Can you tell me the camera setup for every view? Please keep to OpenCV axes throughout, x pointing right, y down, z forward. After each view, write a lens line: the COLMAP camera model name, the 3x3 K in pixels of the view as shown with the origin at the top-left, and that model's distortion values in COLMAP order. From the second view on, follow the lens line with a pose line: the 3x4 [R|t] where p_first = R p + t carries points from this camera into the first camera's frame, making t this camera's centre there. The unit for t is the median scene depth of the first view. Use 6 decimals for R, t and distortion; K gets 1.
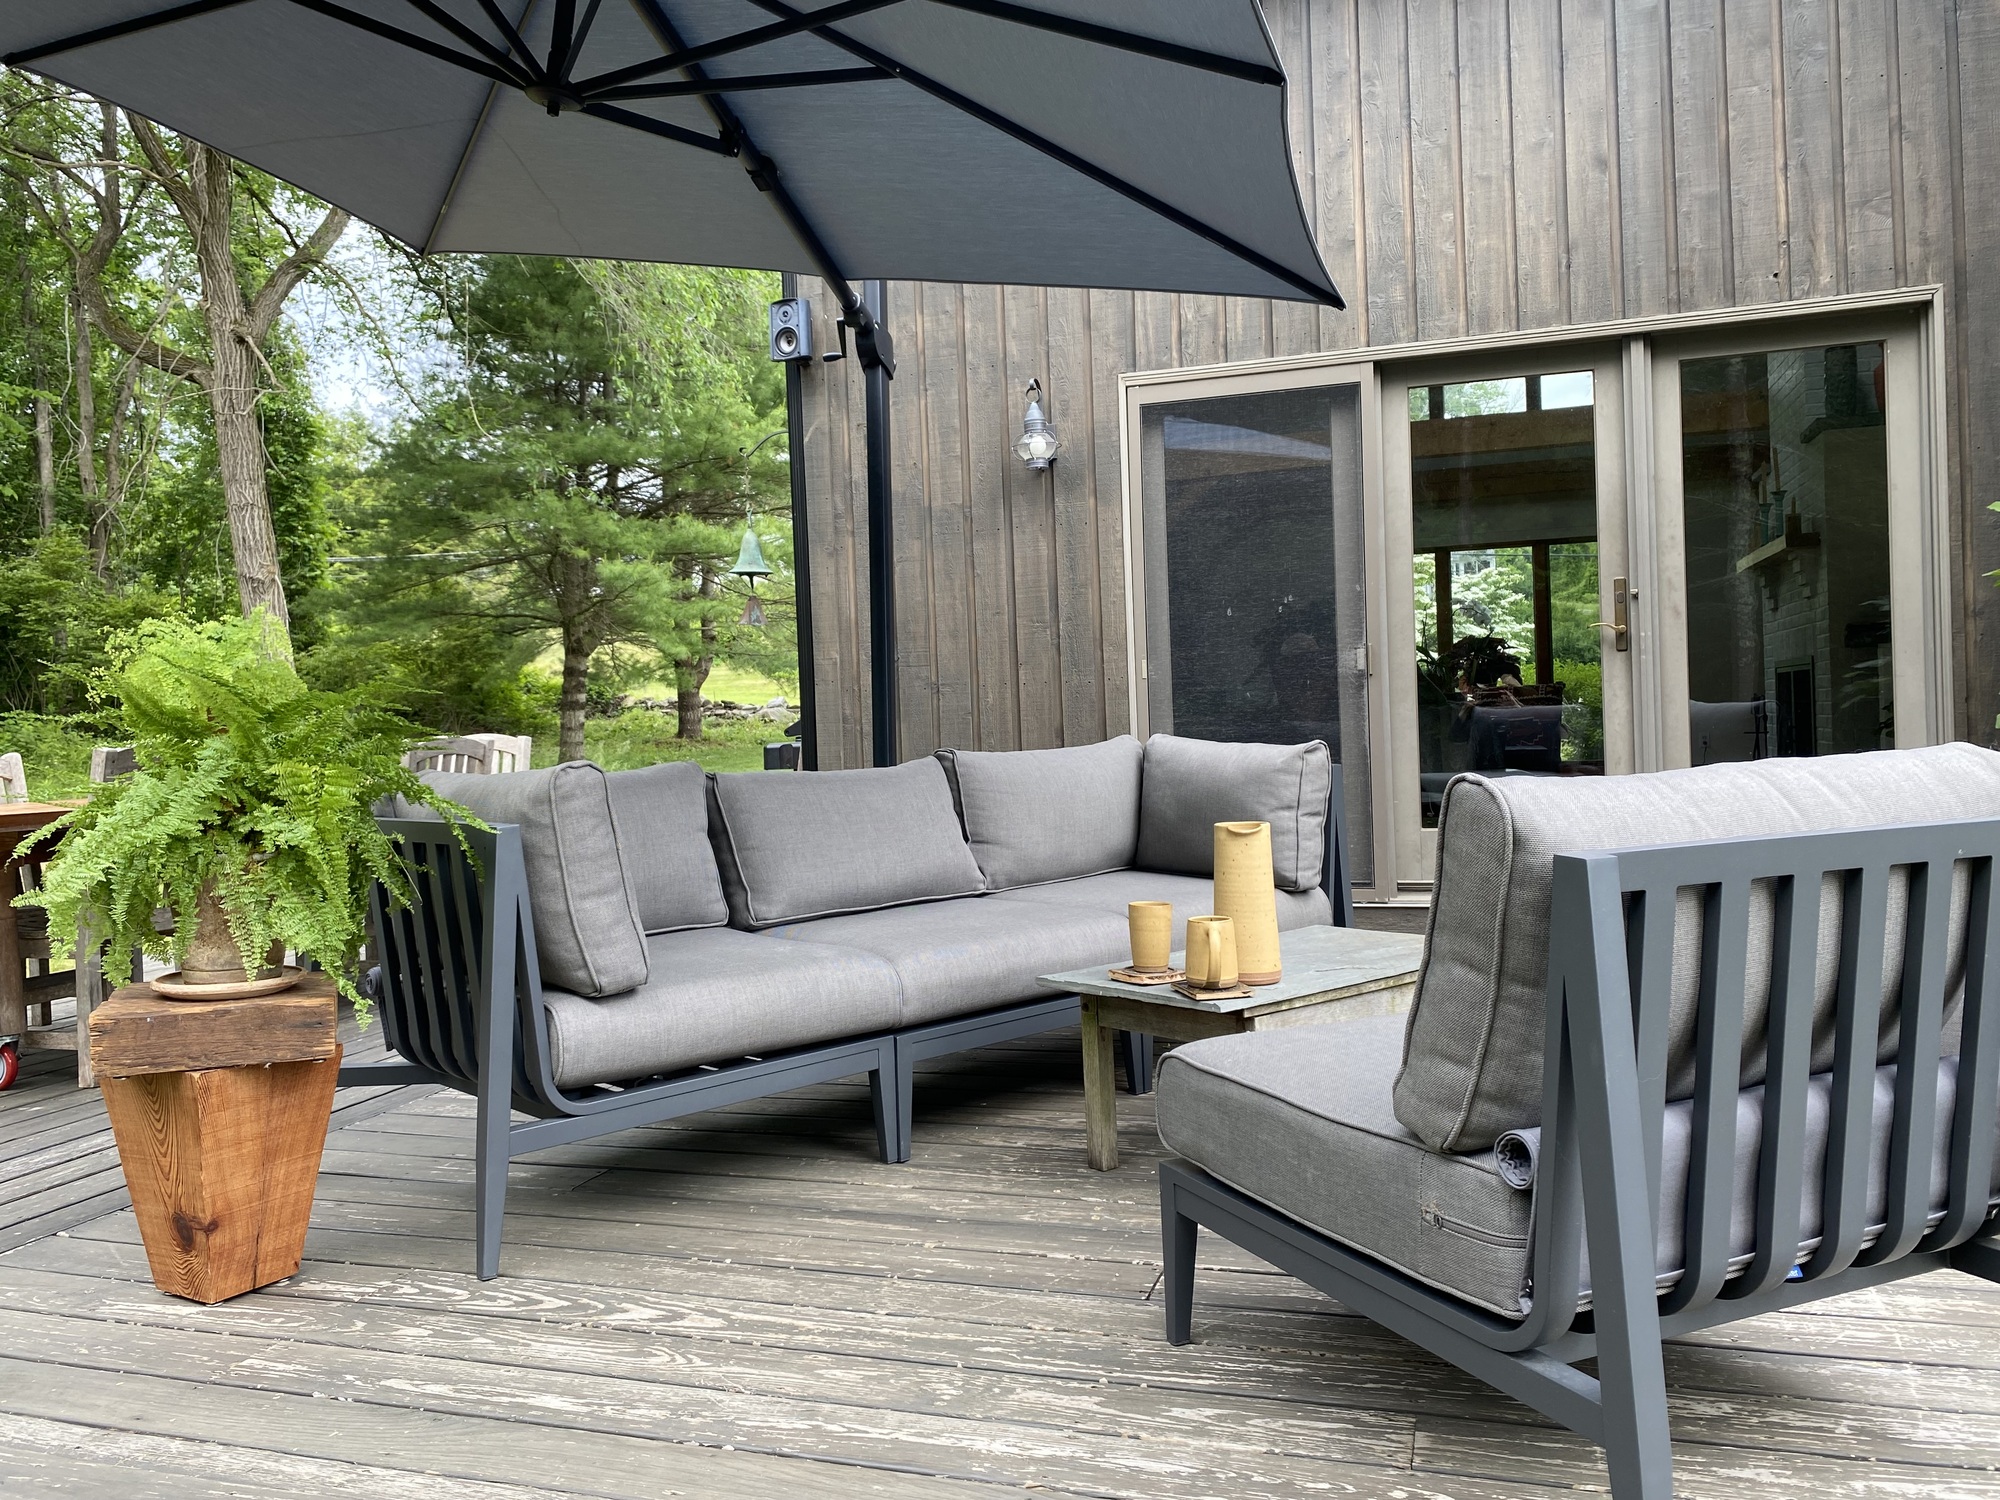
lens RADIAL K [[1532.1, 0, 991.8], [0, 1532.1, 754.3], [0, 0, 1]] dist [0.051464, -0.059955]
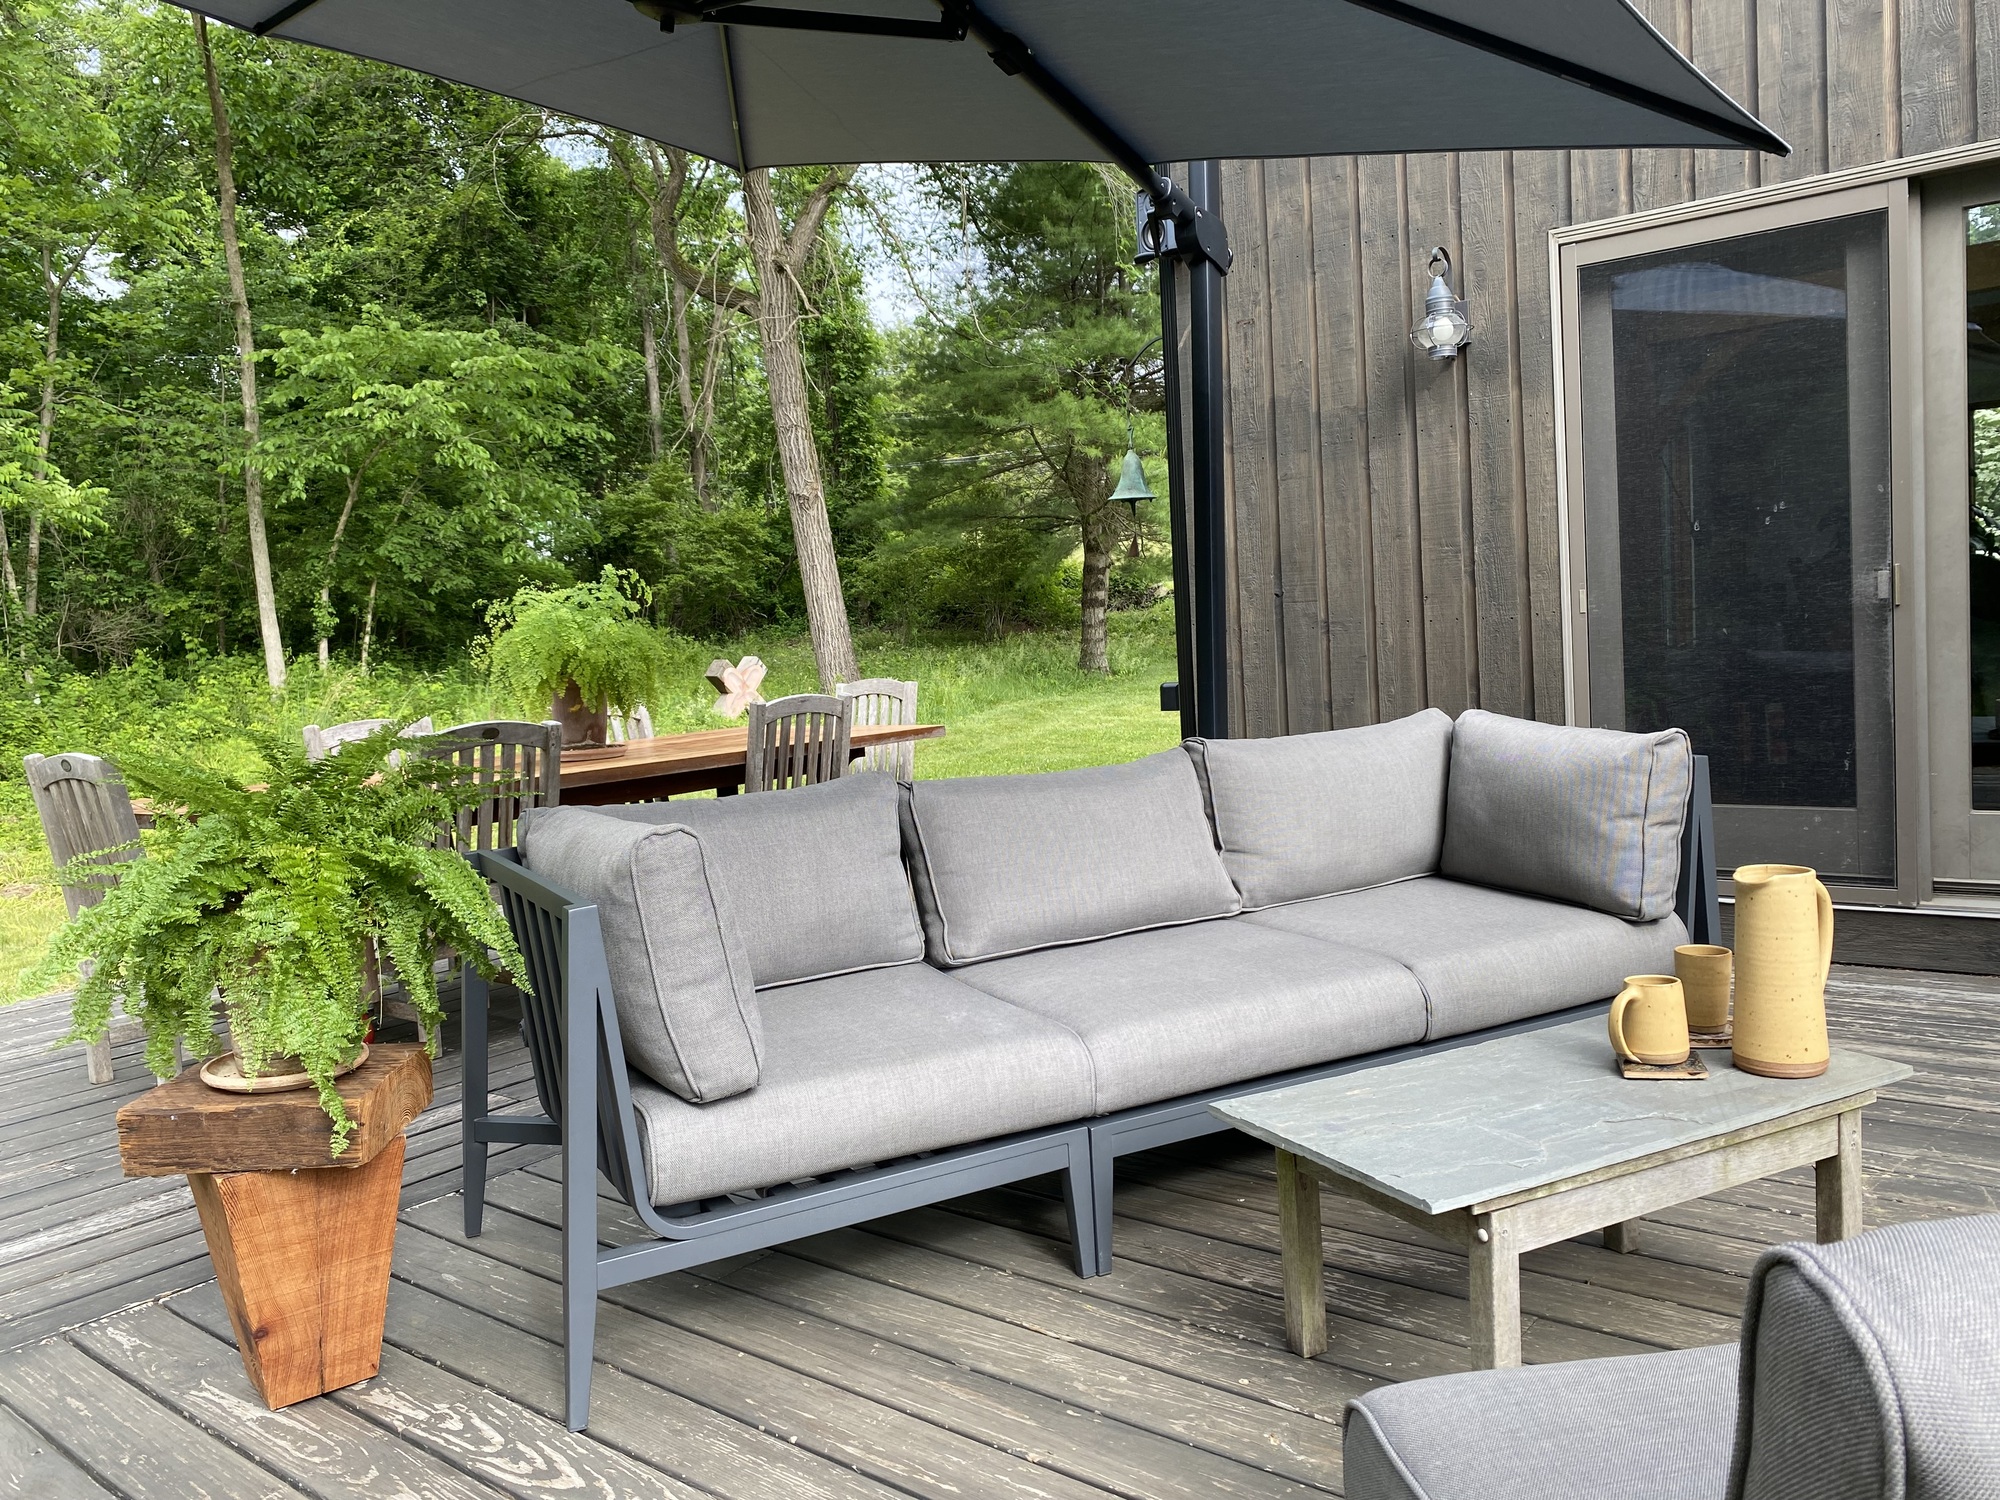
lens RADIAL K [[1532.1, 0, 996.4], [0, 1532.1, 745.9], [0, 0, 1]] dist [0.051464, -0.059955]
pose [[0.936203, 0.006826, -0.351394, 0.112767], [0.019077, 0.997350, 0.070202, -0.049648], [0.350942, -0.072427, 0.933592, 0.154636]]
